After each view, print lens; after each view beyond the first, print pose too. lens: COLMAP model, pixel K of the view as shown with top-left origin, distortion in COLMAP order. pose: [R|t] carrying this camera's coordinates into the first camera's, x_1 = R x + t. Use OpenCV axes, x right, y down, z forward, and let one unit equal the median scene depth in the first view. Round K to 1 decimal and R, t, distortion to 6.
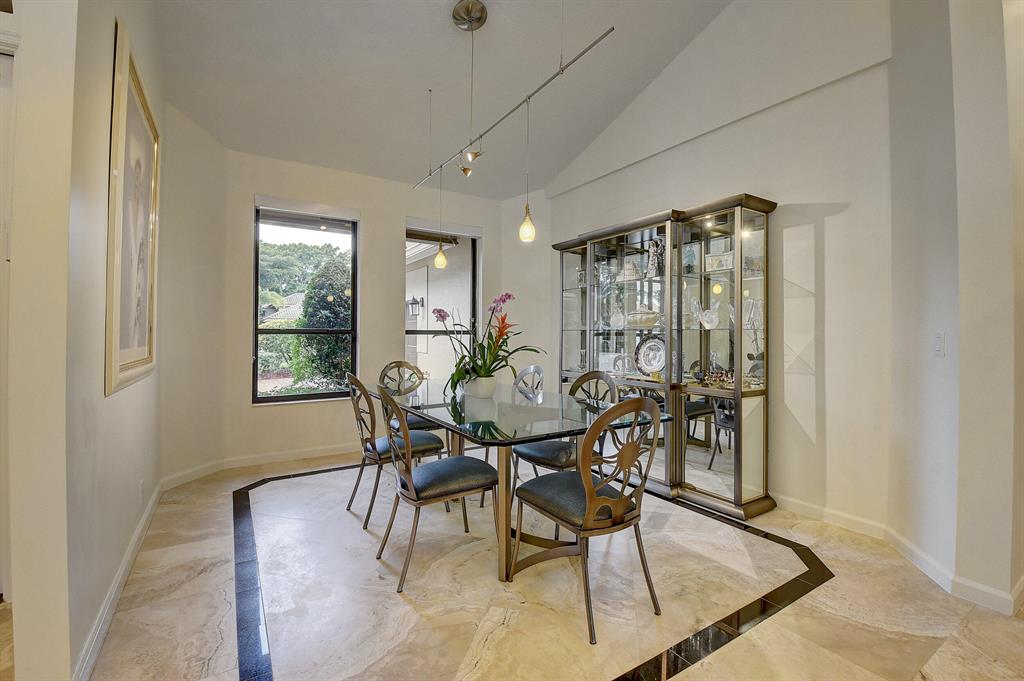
lens RADIAL K [[455.5, 0, 508.4], [0, 455.5, 333.8], [0, 0, 1]] dist [-0.001368, -0.014104]
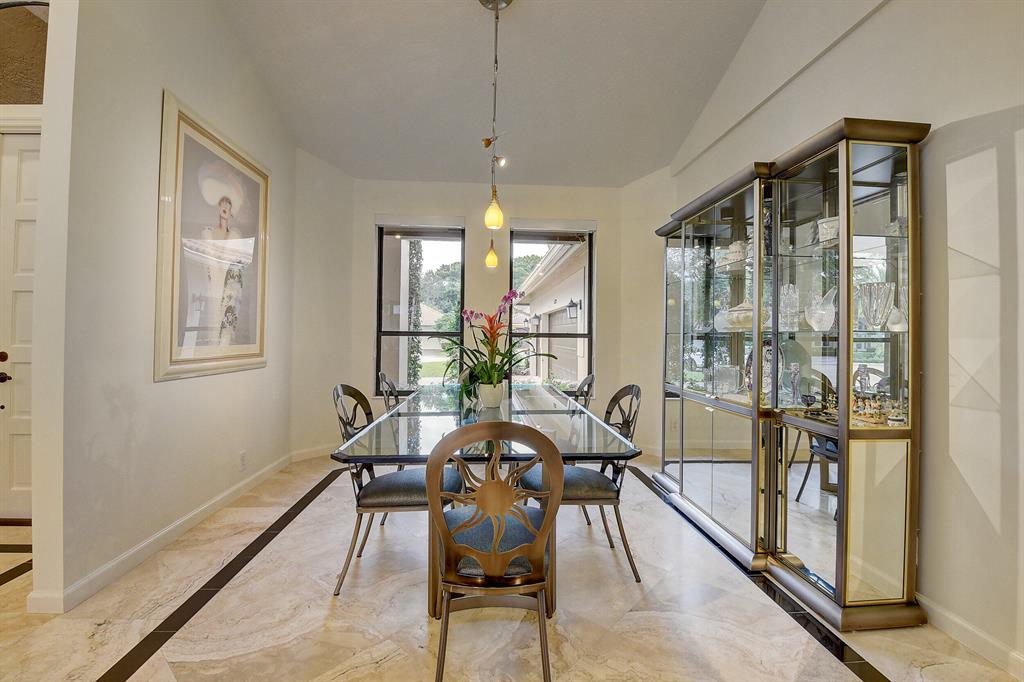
lens RADIAL K [[455.5, 0, 511.1], [0, 455.5, 333.5], [0, 0, 1]] dist [-0.001368, -0.014104]
pose [[0.876825, 0.002457, -0.480803, 0.392228], [-0.006328, 0.999959, -0.006430, -0.000161], [0.480767, 0.008680, 0.876805, 0.210694]]
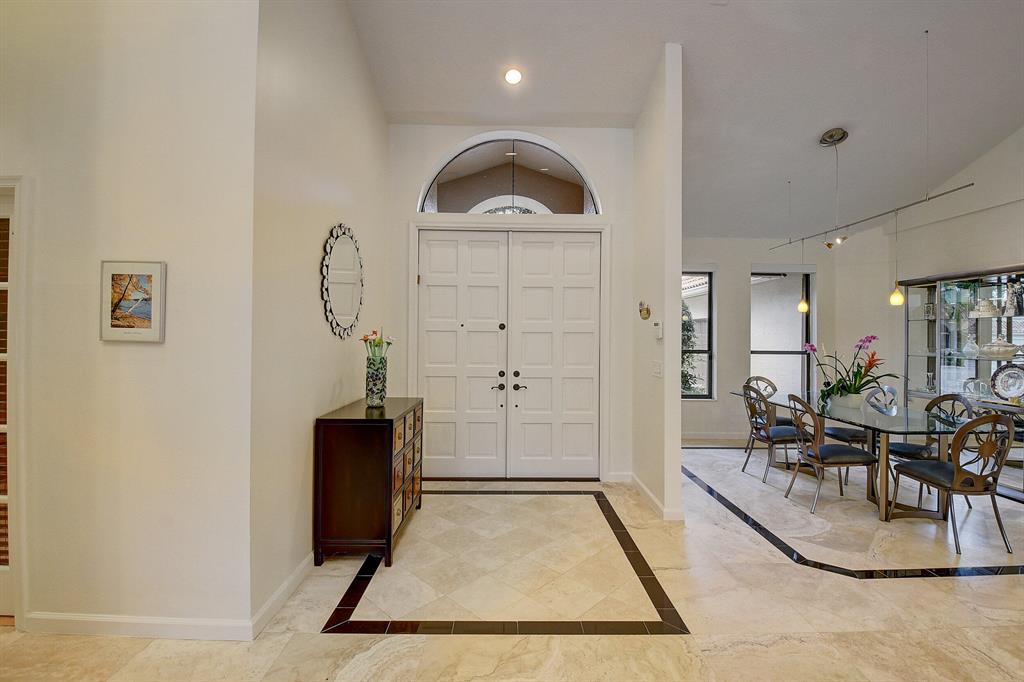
lens RADIAL K [[455.5, 0, 506.2], [0, 455.5, 331.8], [0, 0, 1]] dist [-0.001368, -0.014104]
pose [[0.851691, 0.001387, -0.524042, -0.227331], [-0.006043, 0.999956, -0.007175, -0.080533], [0.524009, 0.009278, 0.851662, -0.775051]]
